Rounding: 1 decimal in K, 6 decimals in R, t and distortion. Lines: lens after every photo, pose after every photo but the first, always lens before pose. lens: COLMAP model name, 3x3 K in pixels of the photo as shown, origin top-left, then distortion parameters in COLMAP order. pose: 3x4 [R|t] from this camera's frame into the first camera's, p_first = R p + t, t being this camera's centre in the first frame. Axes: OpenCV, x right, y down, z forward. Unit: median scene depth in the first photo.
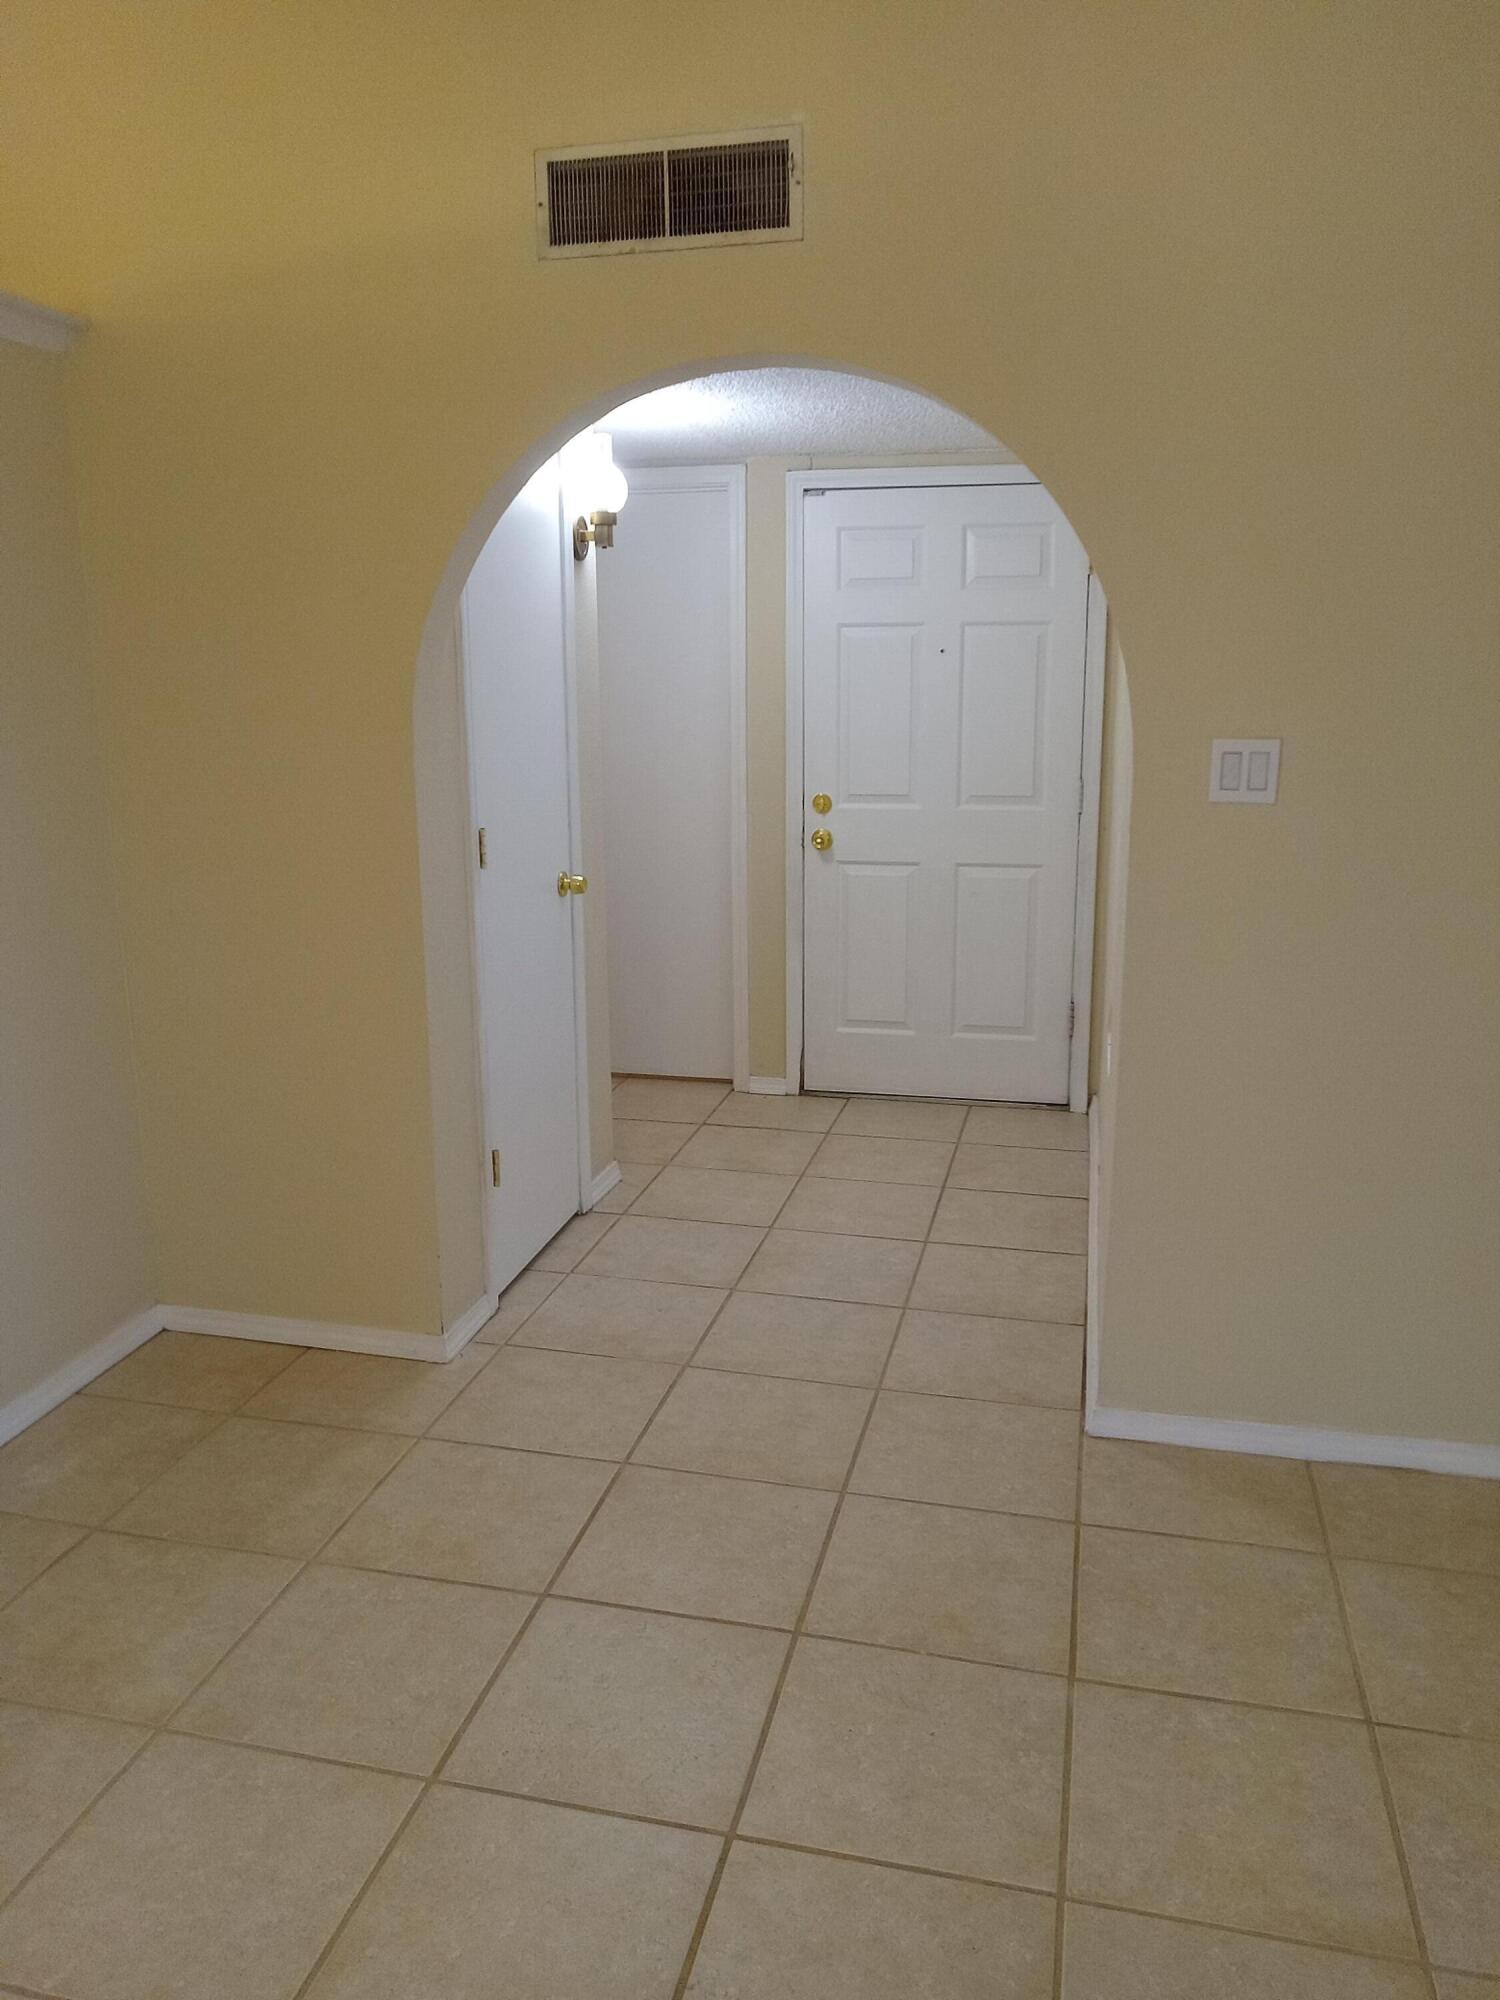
lens RADIAL K [[1480.5, 0, 749.2], [0, 1480.5, 996.5], [0, 0, 1]] dist [-0.002878, -0.001086]
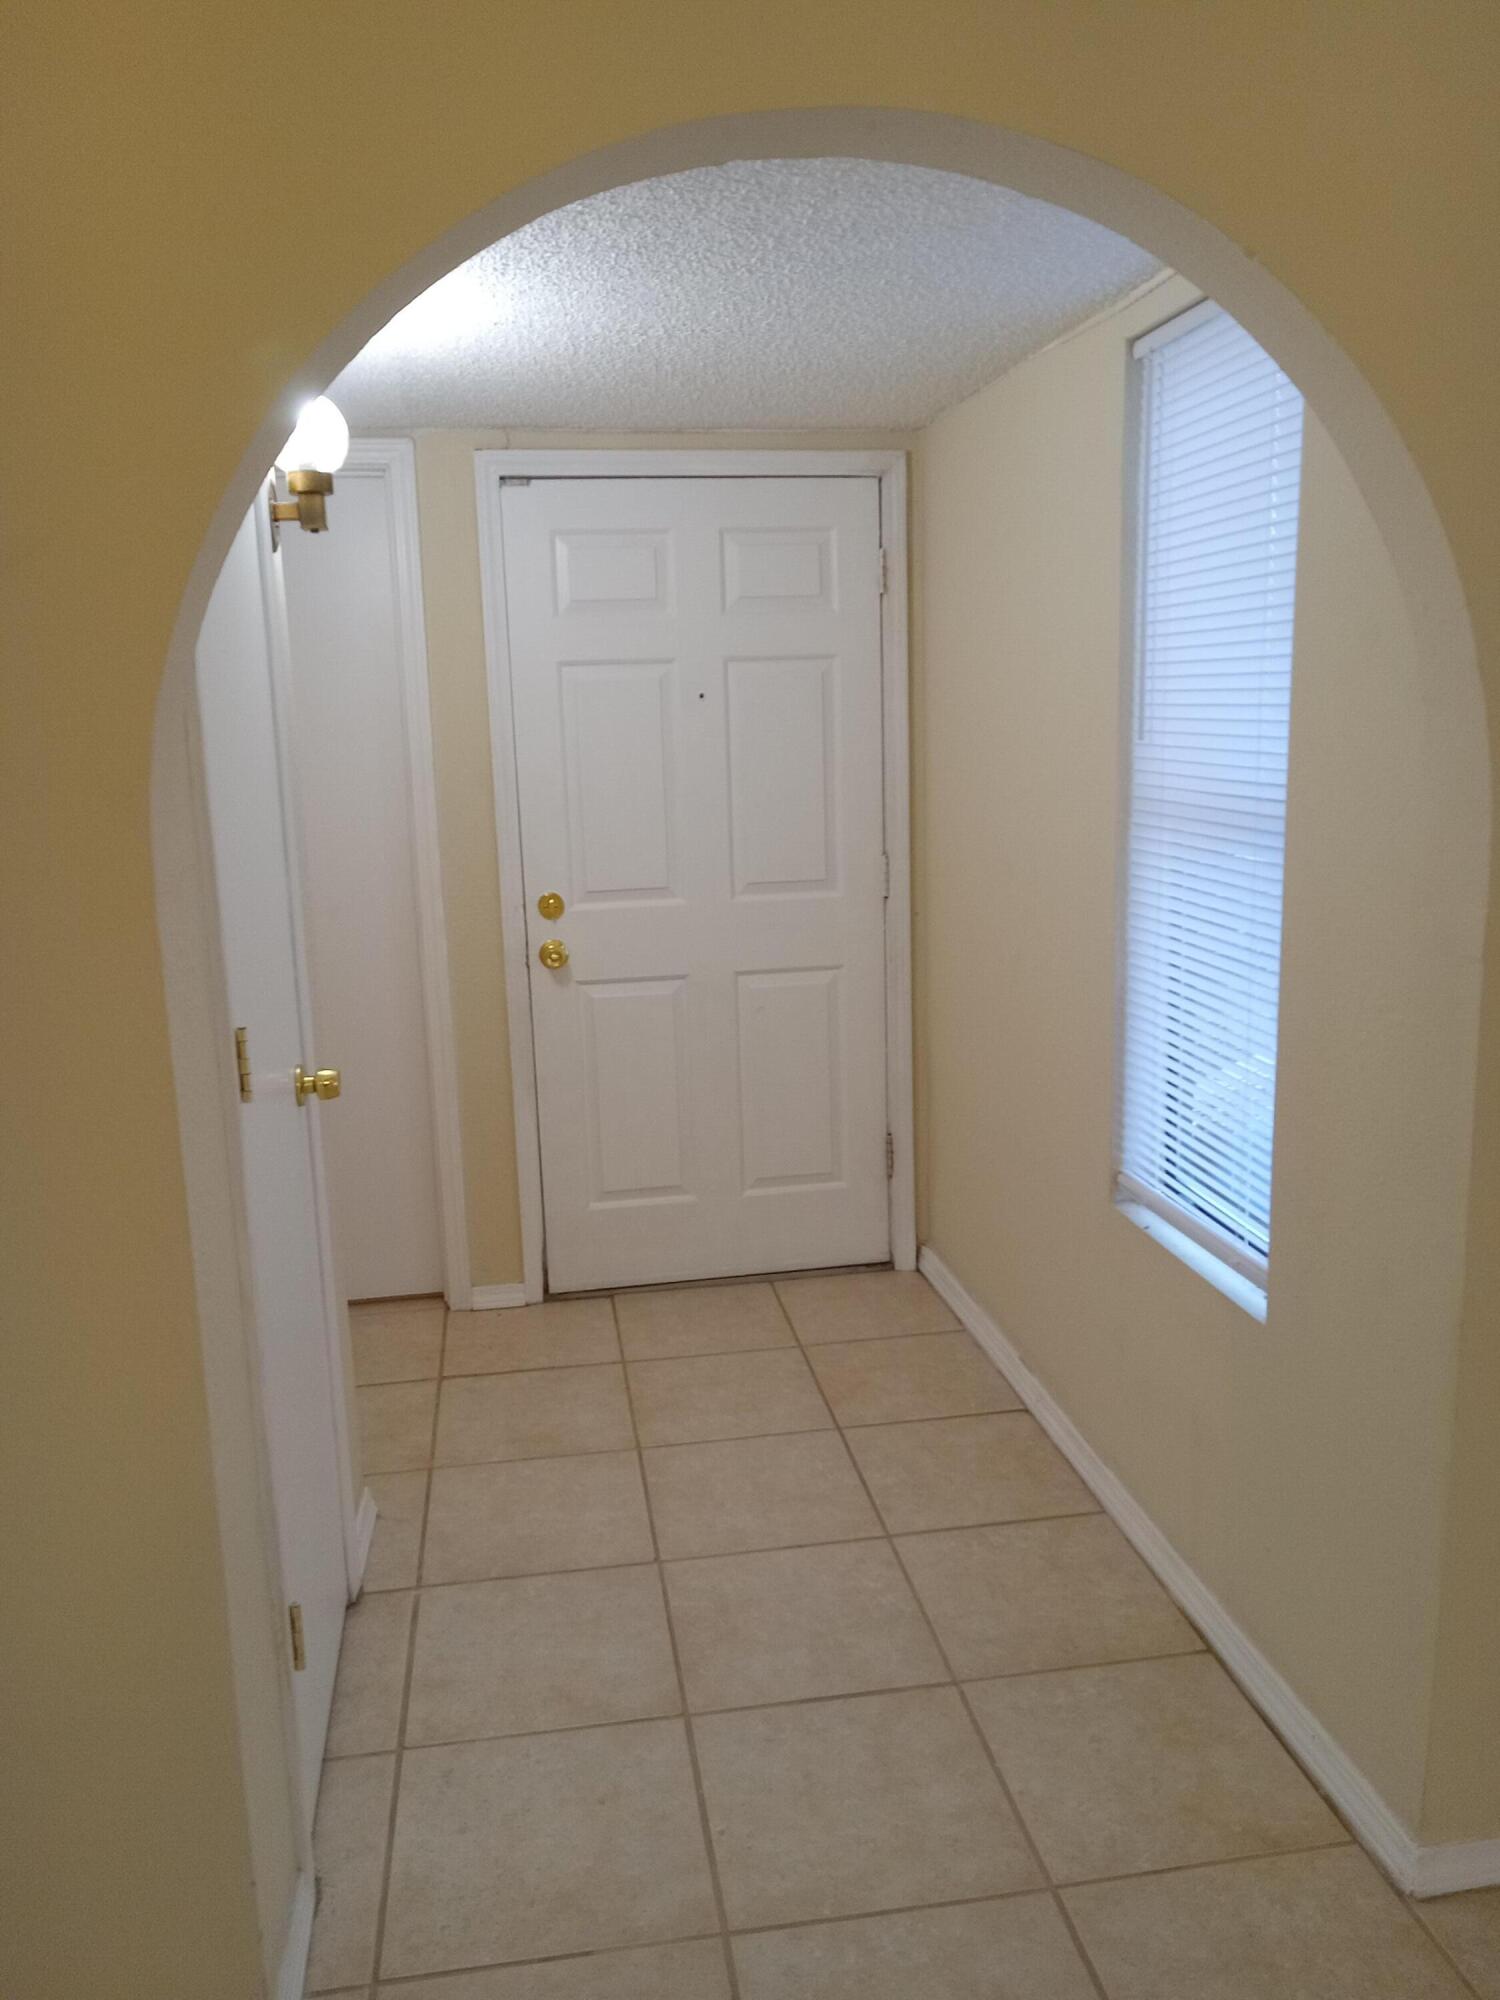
lens RADIAL K [[1474.4, 0, 750.0], [0, 1474.4, 1000.0], [0, 0, 1]] dist [-0.002227, -0.005106]
pose [[0.924068, -0.093860, 0.370524, -0.172068], [0.107526, 0.994068, -0.016351, -0.079285], [-0.366792, 0.054950, 0.928679, 0.371757]]
